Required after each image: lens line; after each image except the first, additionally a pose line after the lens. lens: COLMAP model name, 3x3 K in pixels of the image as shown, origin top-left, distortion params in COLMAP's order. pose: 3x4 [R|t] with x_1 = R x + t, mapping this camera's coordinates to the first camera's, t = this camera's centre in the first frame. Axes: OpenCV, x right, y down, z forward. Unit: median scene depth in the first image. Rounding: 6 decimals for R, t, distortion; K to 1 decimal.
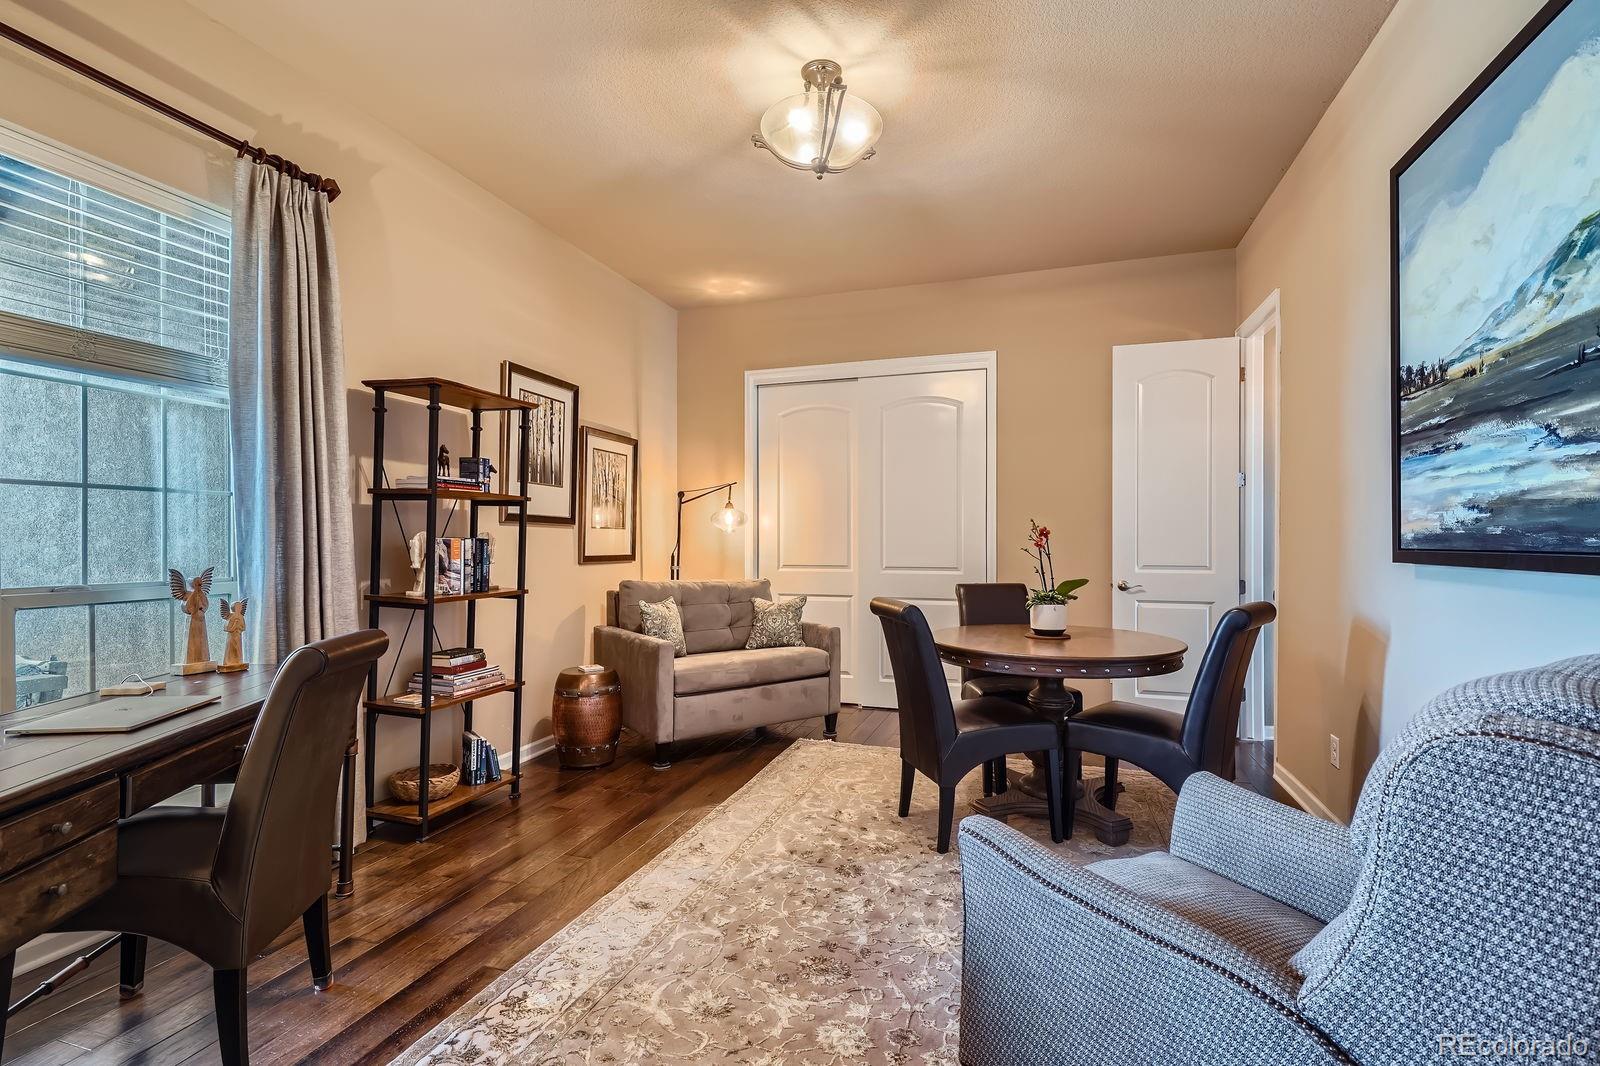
lens RADIAL K [[731.1, 0, 799.4], [0, 731.1, 544.0], [0, 0, 1]] dist [0.004748, -0.001258]
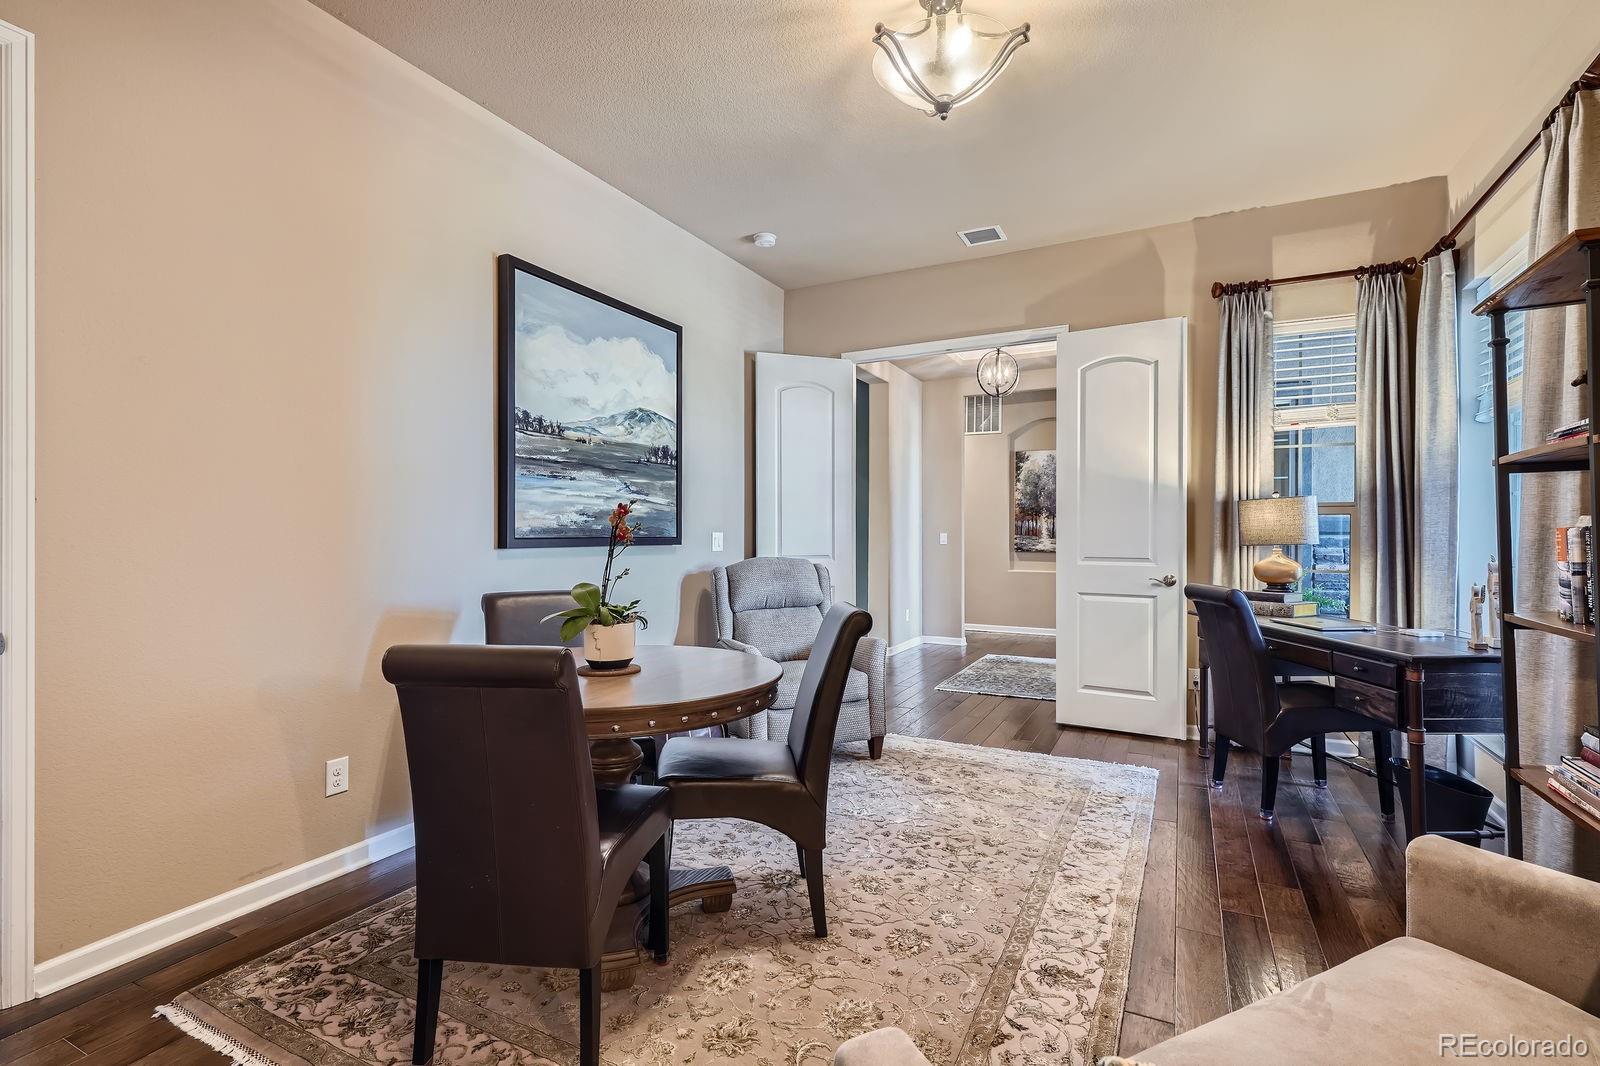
lens RADIAL K [[731.1, 0, 799.4], [0, 731.1, 544.0], [0, 0, 1]] dist [0.004748, -0.001258]
pose [[-0.985029, 0.000111, 0.172389, 0.061987], [0.002517, 0.999902, 0.013738, 0.001124], [-0.172371, 0.013967, -0.984933, 2.726888]]
